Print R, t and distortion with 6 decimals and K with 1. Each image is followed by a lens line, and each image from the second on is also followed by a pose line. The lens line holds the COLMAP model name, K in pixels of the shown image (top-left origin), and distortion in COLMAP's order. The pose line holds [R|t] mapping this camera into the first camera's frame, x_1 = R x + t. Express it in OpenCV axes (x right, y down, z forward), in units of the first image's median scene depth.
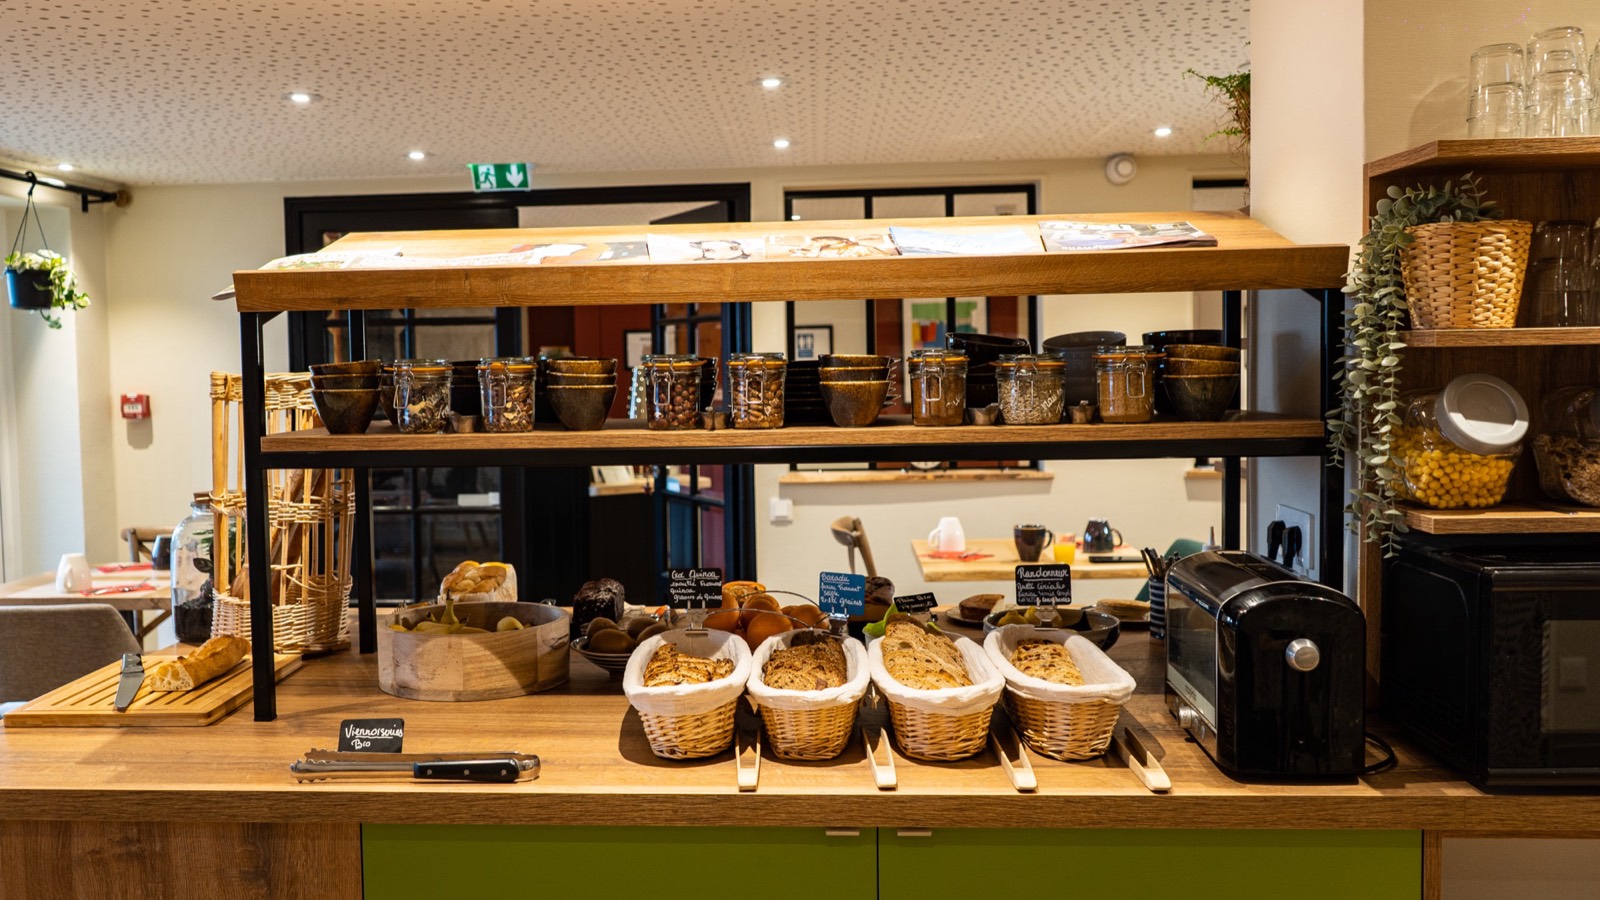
lens RADIAL K [[1332.4, 0, 794.2], [0, 1332.4, 446.8], [0, 0, 1]] dist [0.009850, 0.000399]
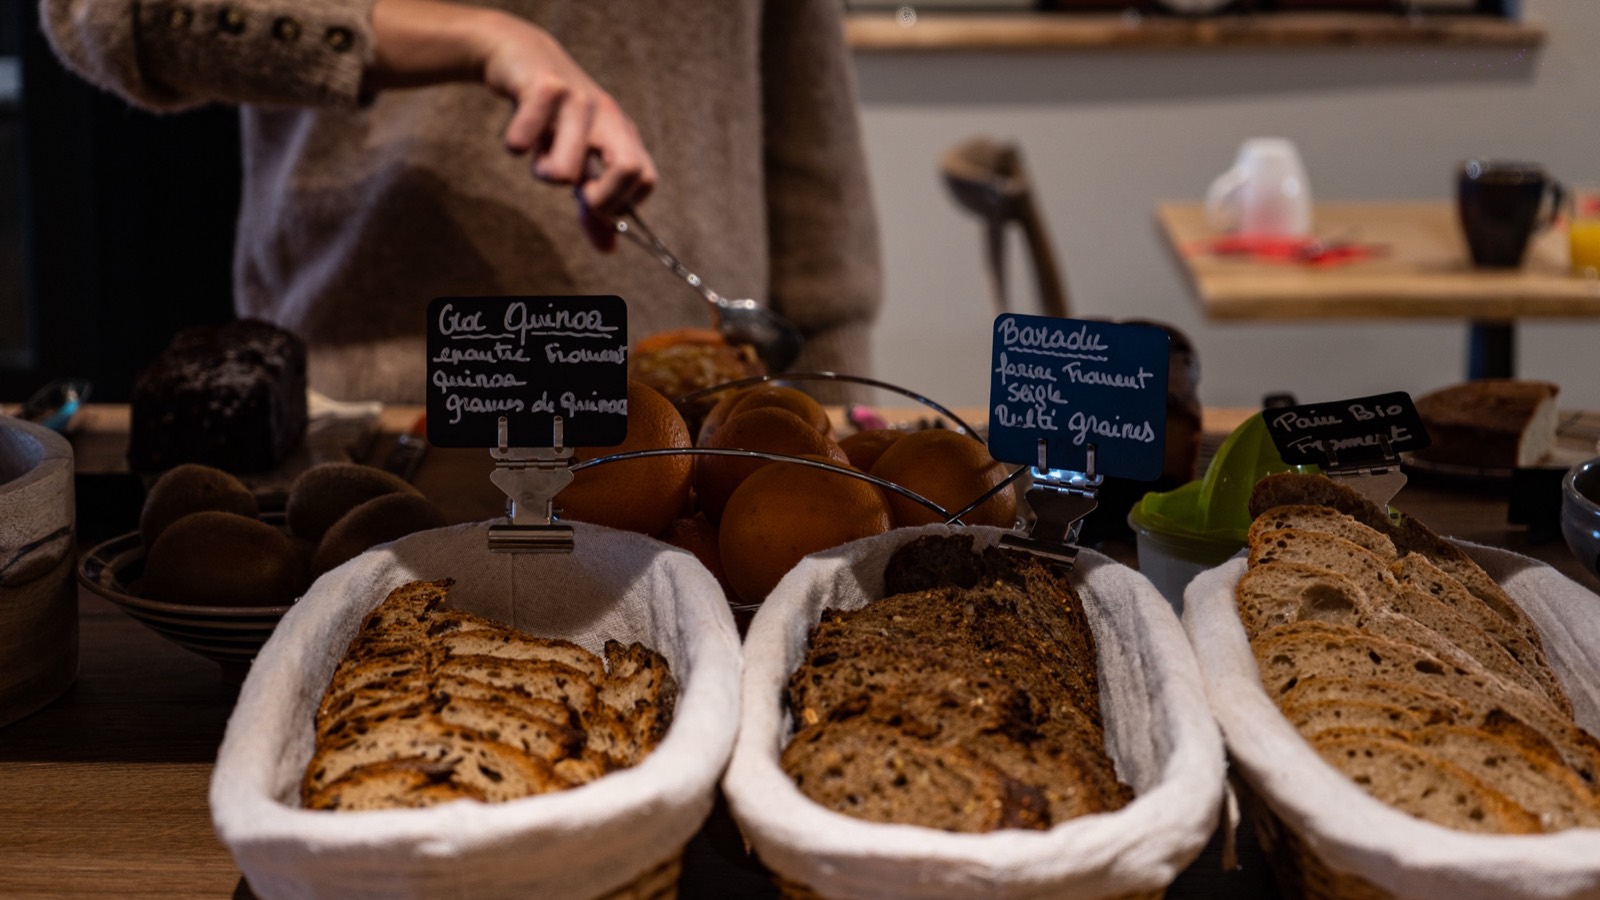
lens RADIAL K [[3343.9, 0, 799.9], [0, 3343.9, 447.7], [0, 0, 1]] dist [0.037597, 0.000000]
pose [[0.999936, 0.009742, -0.005825, -0.015703], [-0.008818, 0.989854, 0.141812, 0.026413], [0.007148, -0.141751, 0.989876, 0.339888]]
